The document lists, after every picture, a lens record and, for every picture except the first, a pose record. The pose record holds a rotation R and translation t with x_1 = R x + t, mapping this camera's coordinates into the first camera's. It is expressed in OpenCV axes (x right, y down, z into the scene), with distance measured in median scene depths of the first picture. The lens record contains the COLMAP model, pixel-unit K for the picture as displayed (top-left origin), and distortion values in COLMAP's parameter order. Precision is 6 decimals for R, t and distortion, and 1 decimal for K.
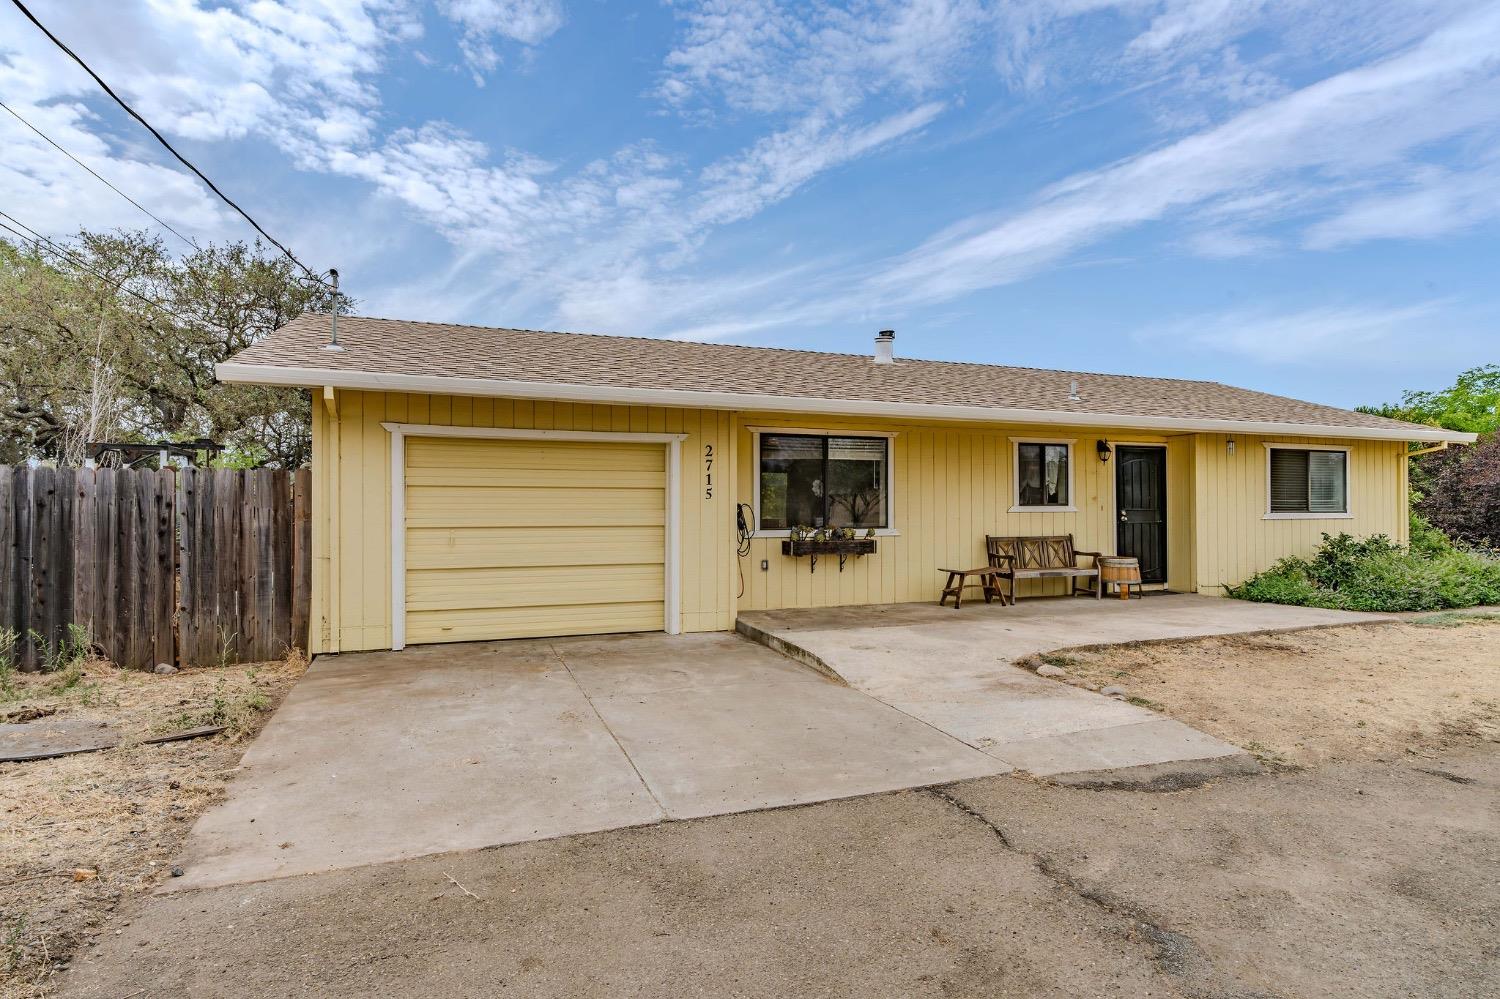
lens RADIAL K [[808.8, 0, 750.0], [0, 808.8, 499.5], [0, 0, 1]] dist [-0.007662, 0.003109]
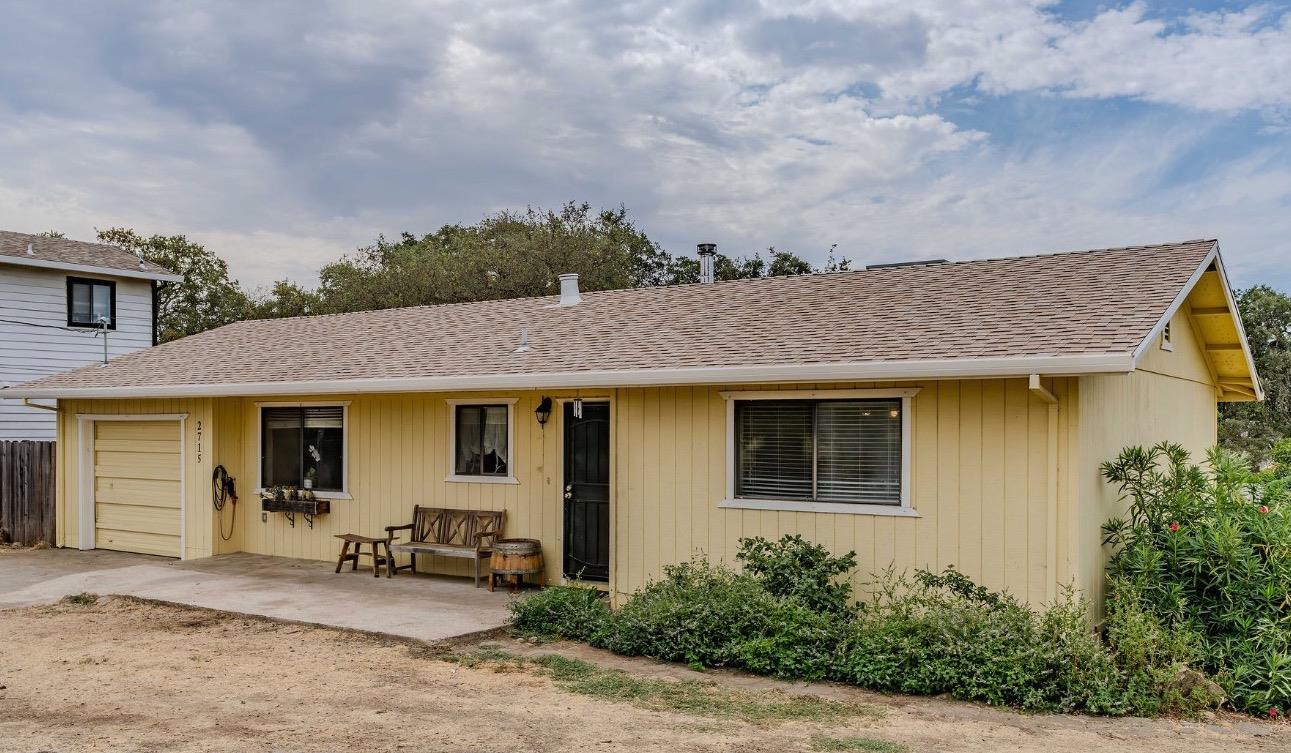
lens RADIAL K [[1231.2, 0, 645.8], [0, 1231.2, 400.9], [0, 0, 1]] dist [0.008374, 0.007467]
pose [[0.527823, -0.017923, -0.849166, 0.215309], [0.000503, 0.999784, -0.020789, -0.006193], [0.849354, 0.010546, 0.527717, 0.058825]]
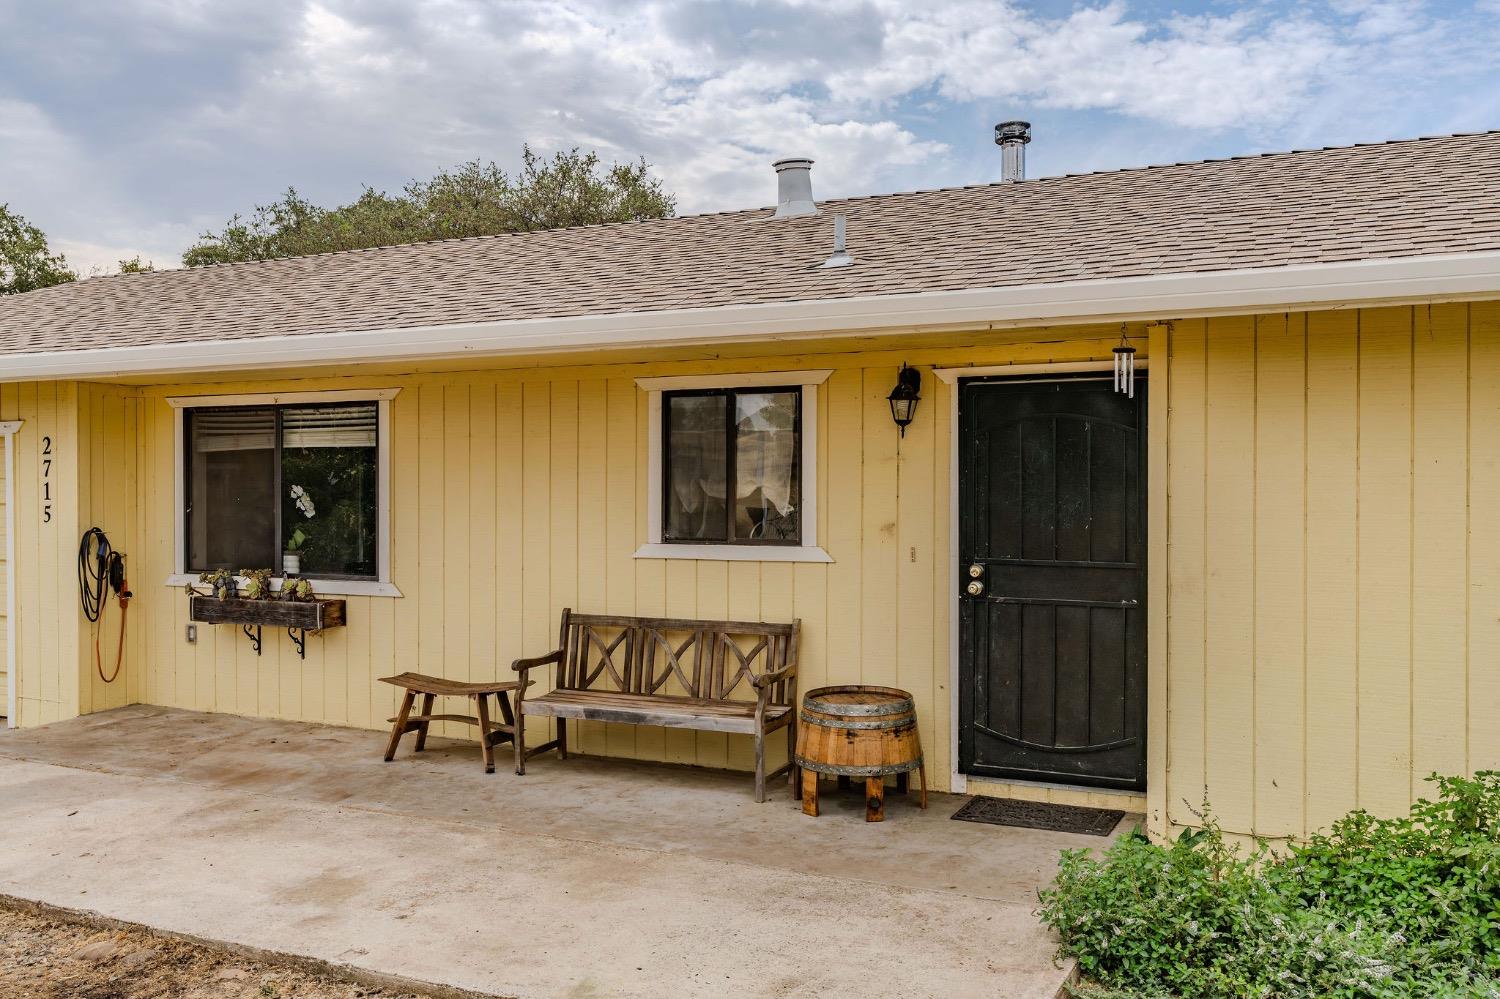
lens RADIAL K [[1385.4, 0, 750.0], [0, 1385.4, 499.5], [0, 0, 1]] dist [0.011723, 0.010678]
pose [[0.655699, 0.006659, -0.754993, 0.119235], [0.002879, 0.999932, 0.011320, -0.003026], [0.755017, -0.009596, 0.655635, 0.074347]]
